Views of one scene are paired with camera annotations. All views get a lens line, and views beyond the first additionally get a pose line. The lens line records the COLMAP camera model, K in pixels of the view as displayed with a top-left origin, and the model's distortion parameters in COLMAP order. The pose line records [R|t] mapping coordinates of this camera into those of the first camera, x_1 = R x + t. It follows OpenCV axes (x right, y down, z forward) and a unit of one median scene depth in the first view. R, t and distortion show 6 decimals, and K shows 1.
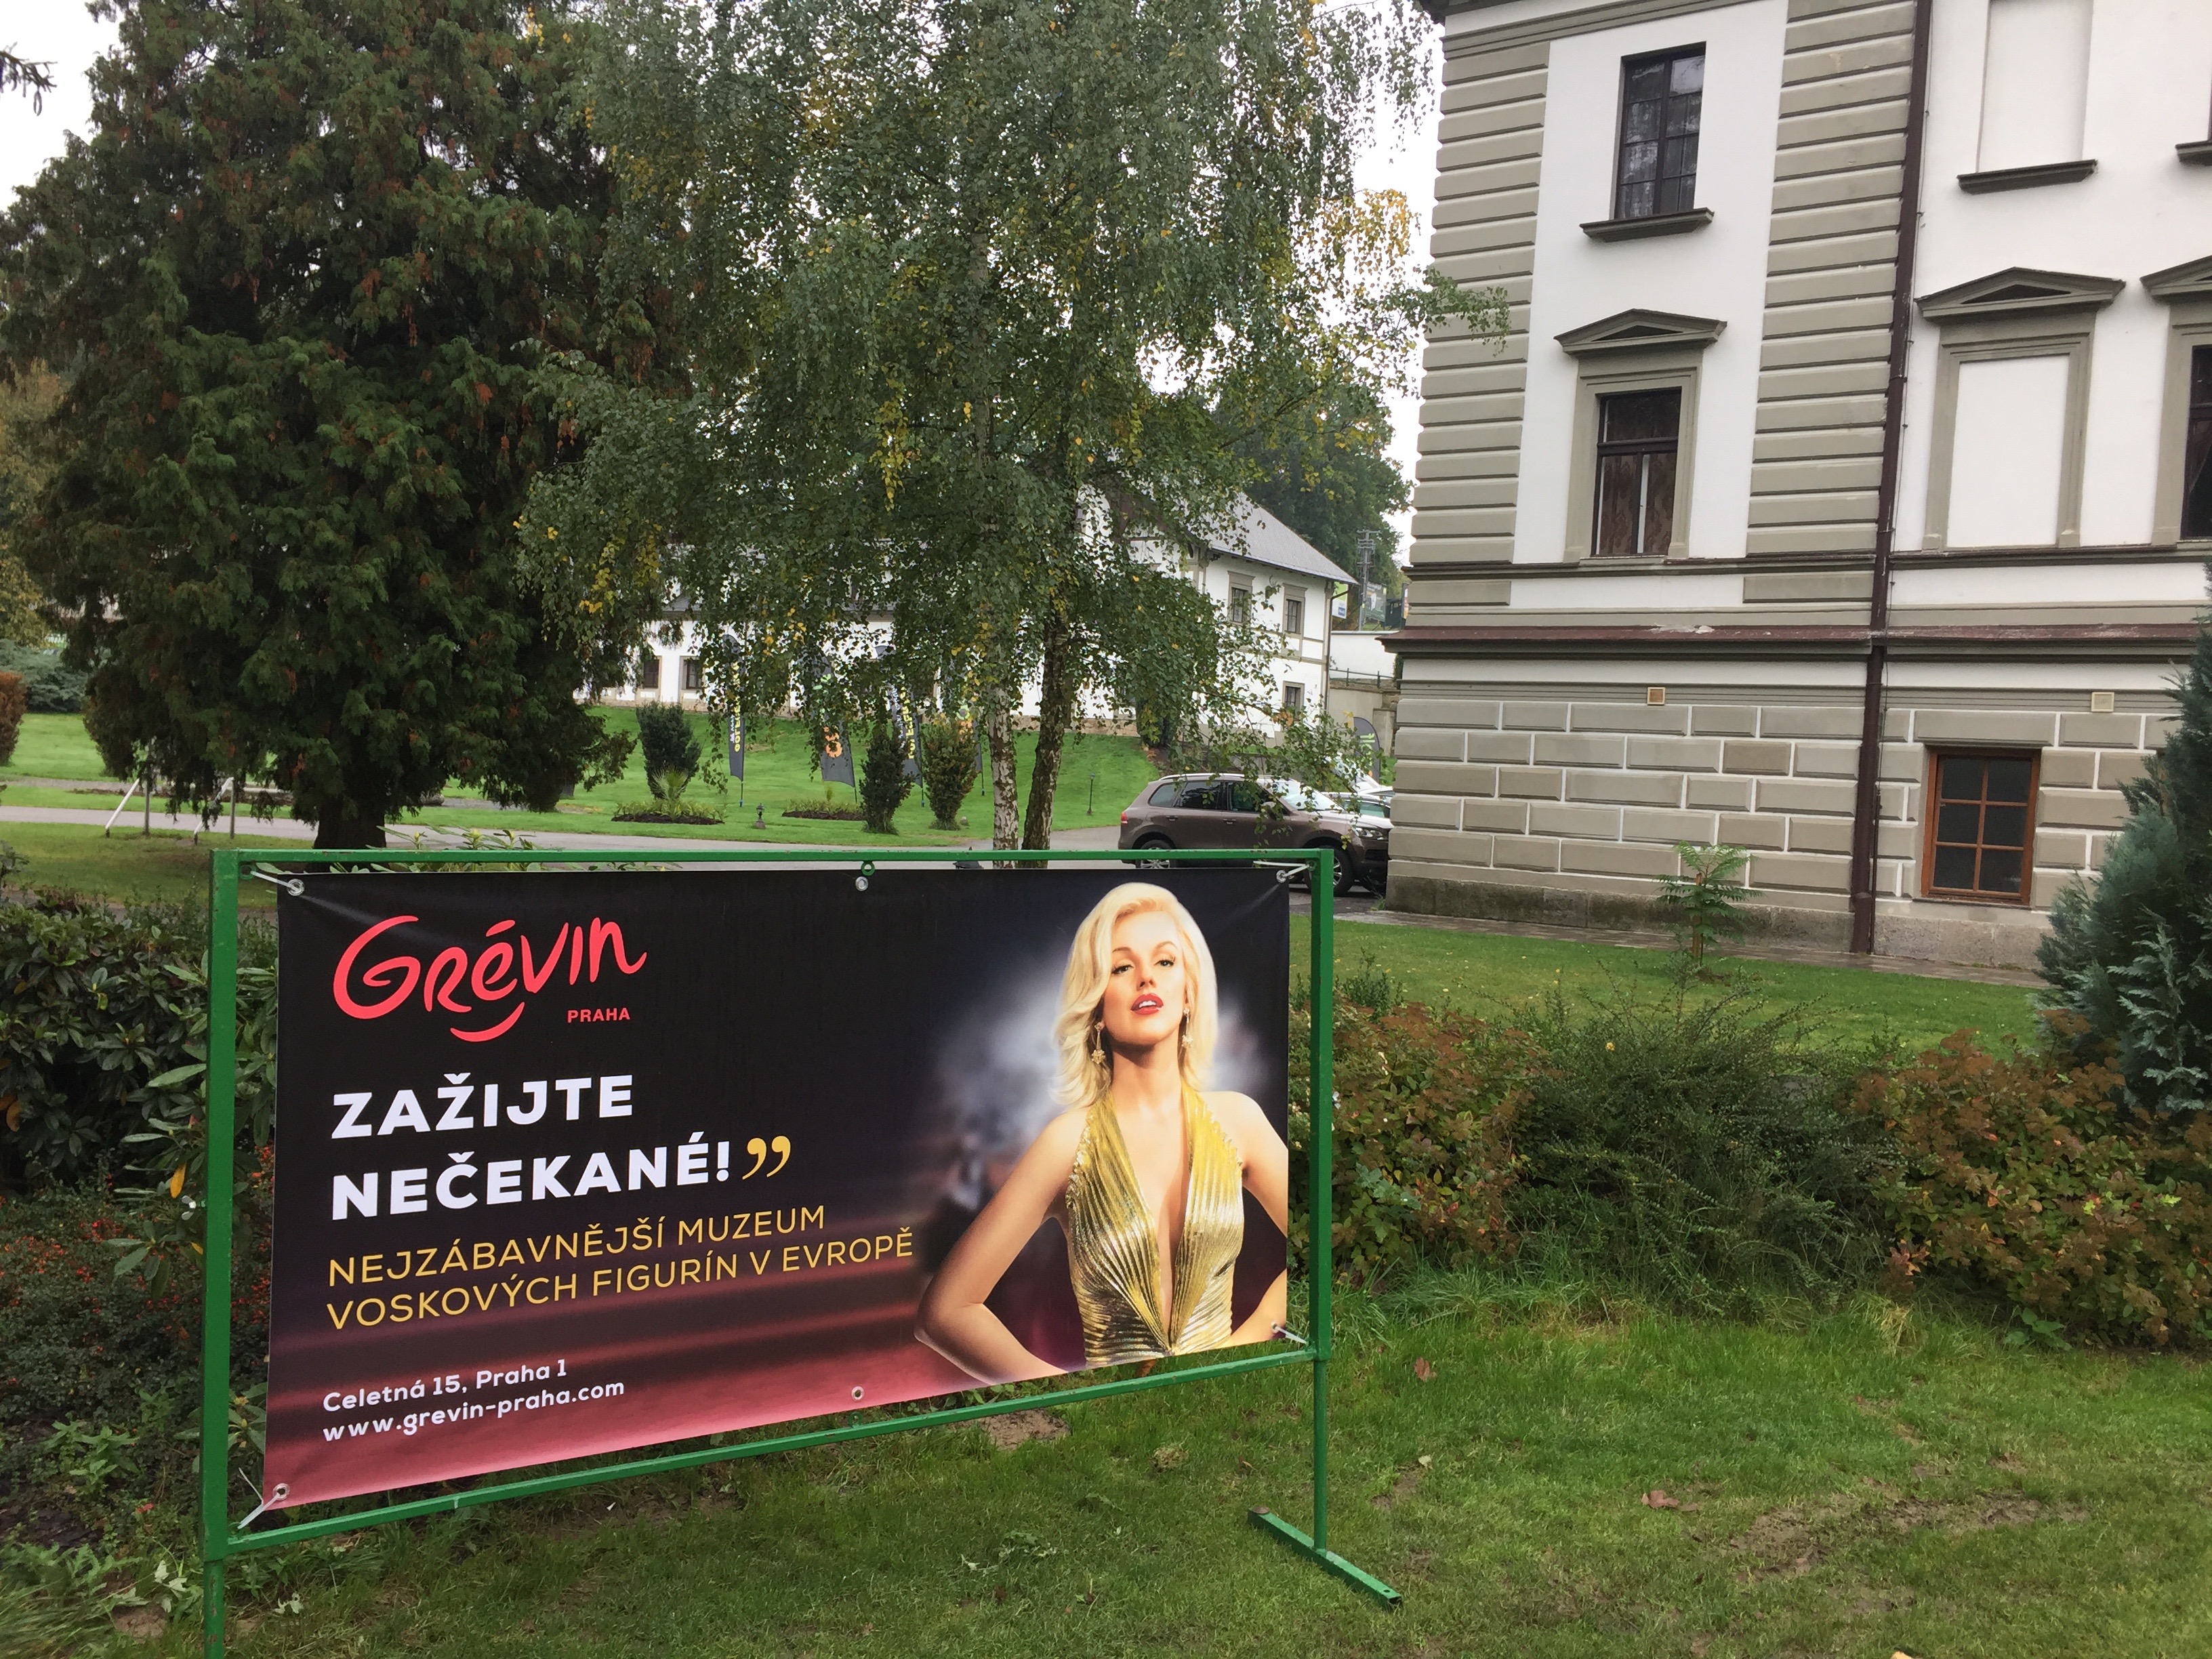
lens RADIAL K [[1859.8, 0, 1114.4], [0, 1859.8, 831.7], [0, 0, 1]] dist [0.053111, 0.002059]
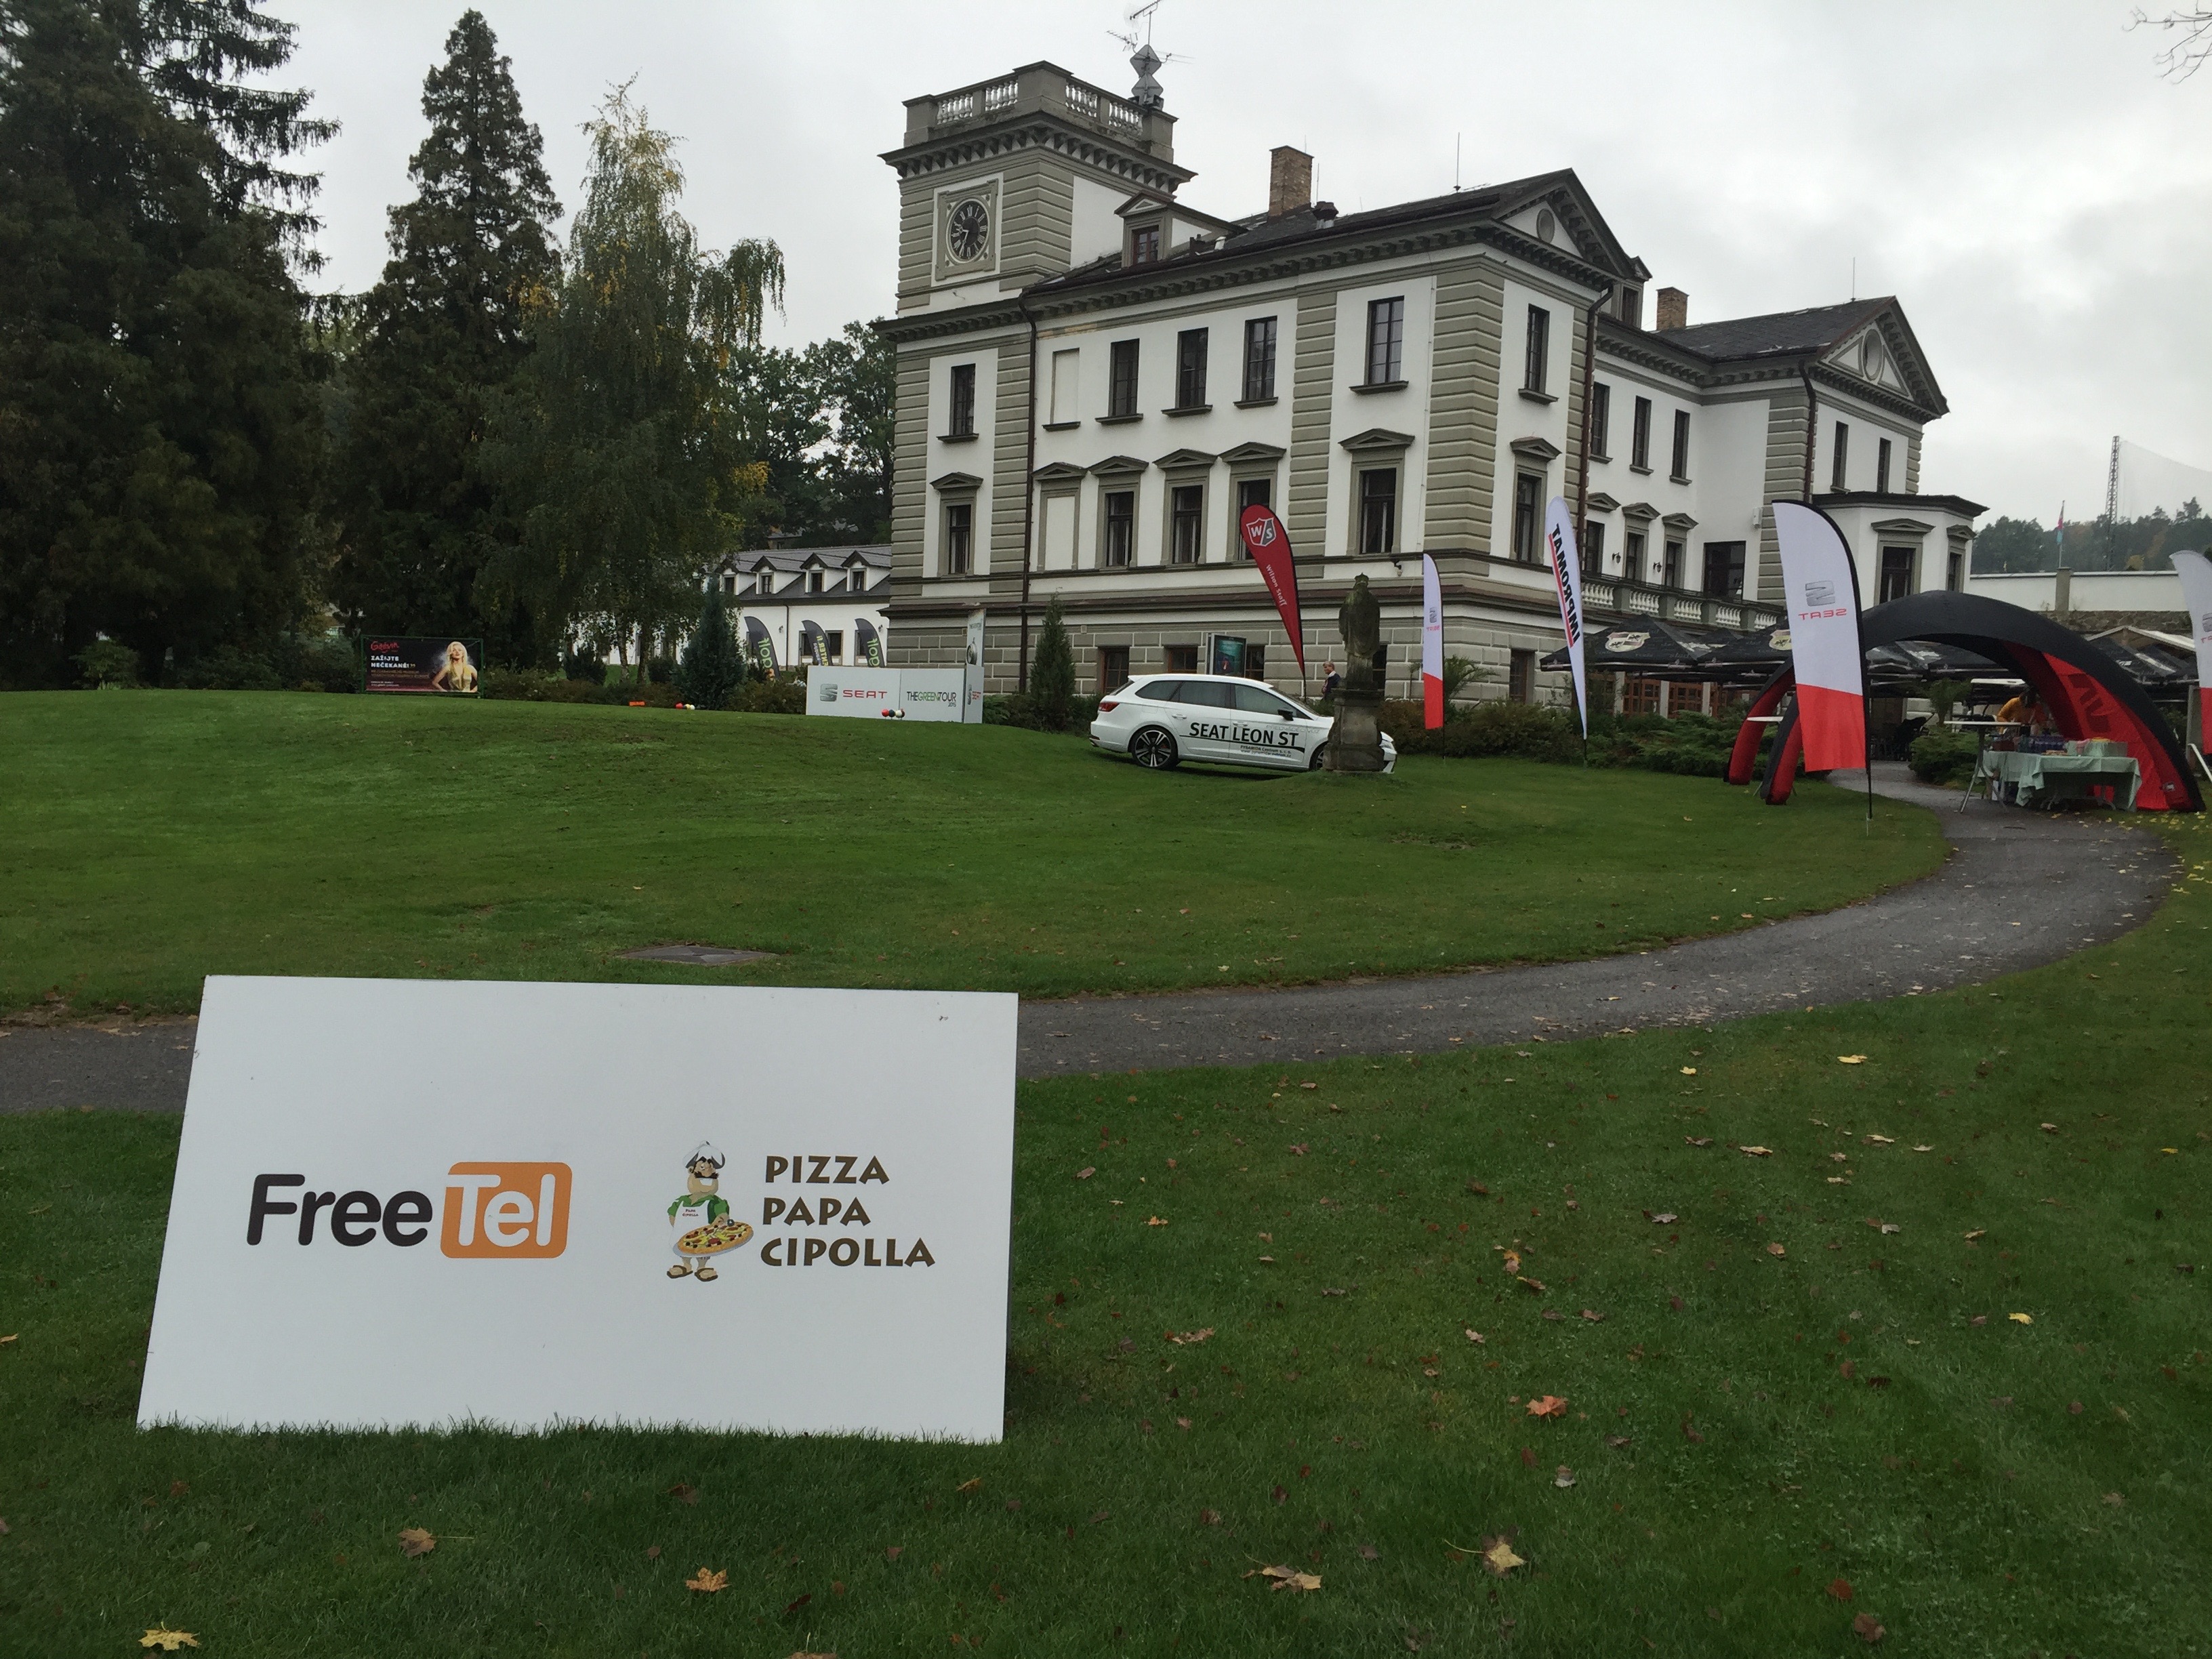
lens RADIAL K [[1859.8, 0, 1105.7], [0, 1859.8, 845.3], [0, 0, 1]] dist [0.053111, 0.002059]
pose [[0.992871, -0.013998, -0.118367, 0.864728], [0.016642, 0.999633, 0.021382, 0.179060], [0.118025, -0.023199, 0.992740, -1.591250]]
